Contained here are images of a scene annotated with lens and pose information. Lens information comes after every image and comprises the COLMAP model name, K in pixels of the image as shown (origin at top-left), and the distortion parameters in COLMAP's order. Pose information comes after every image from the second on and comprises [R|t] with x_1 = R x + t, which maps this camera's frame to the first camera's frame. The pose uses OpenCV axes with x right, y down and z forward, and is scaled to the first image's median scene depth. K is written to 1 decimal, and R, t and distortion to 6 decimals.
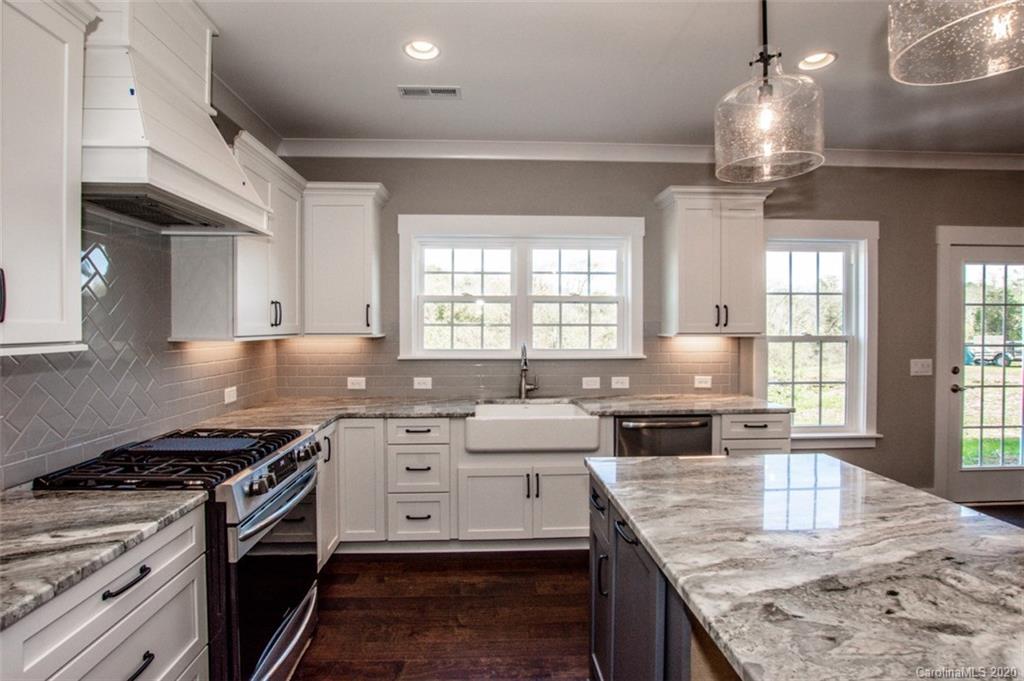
lens RADIAL K [[482.2, 0, 520.8], [0, 482.2, 341.1], [0, 0, 1]] dist [-0.026638, 0.001015]
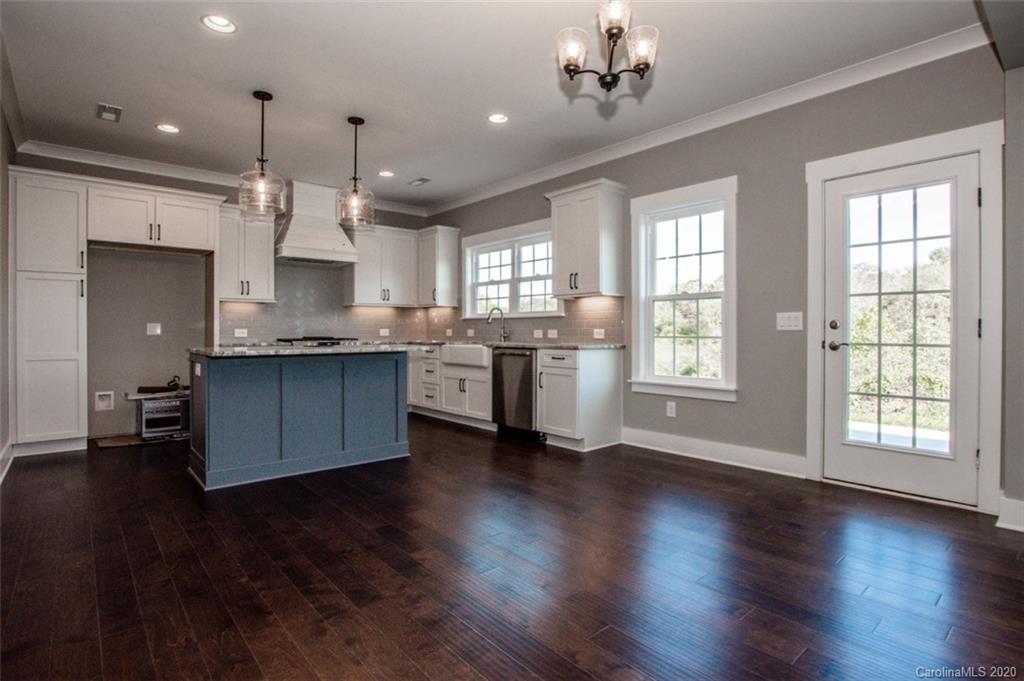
lens RADIAL K [[513.7, 0, 510.0], [0, 513.7, 335.8], [0, 0, 1]] dist [-0.042075, 0.000498]
pose [[0.629532, 0.009123, -0.776921, 1.341816], [-0.024582, 0.999664, -0.008180, 0.110924], [0.776585, 0.024248, 0.629545, -0.049008]]
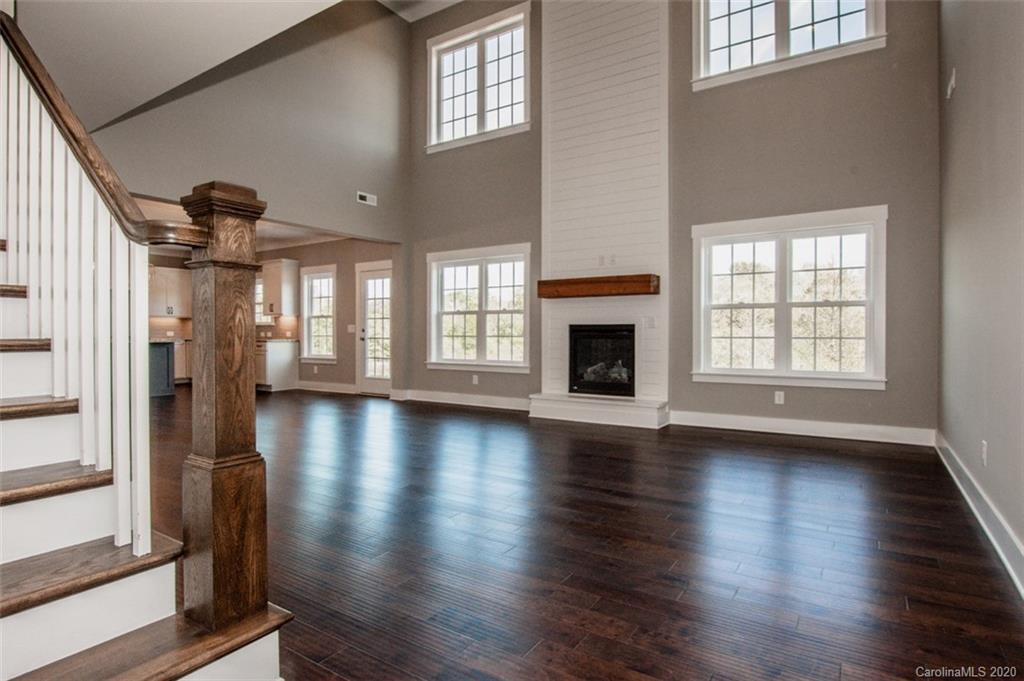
lens RADIAL K [[542.8, 0, 513.0], [0, 542.8, 341.5], [0, 0, 1]] dist [-0.019922, -0.000685]
pose [[0.820013, 0.008107, -0.572288, 3.072244], [-0.023532, 0.999532, -0.019559, 0.155210], [0.571861, 0.029506, 0.819819, -0.671893]]
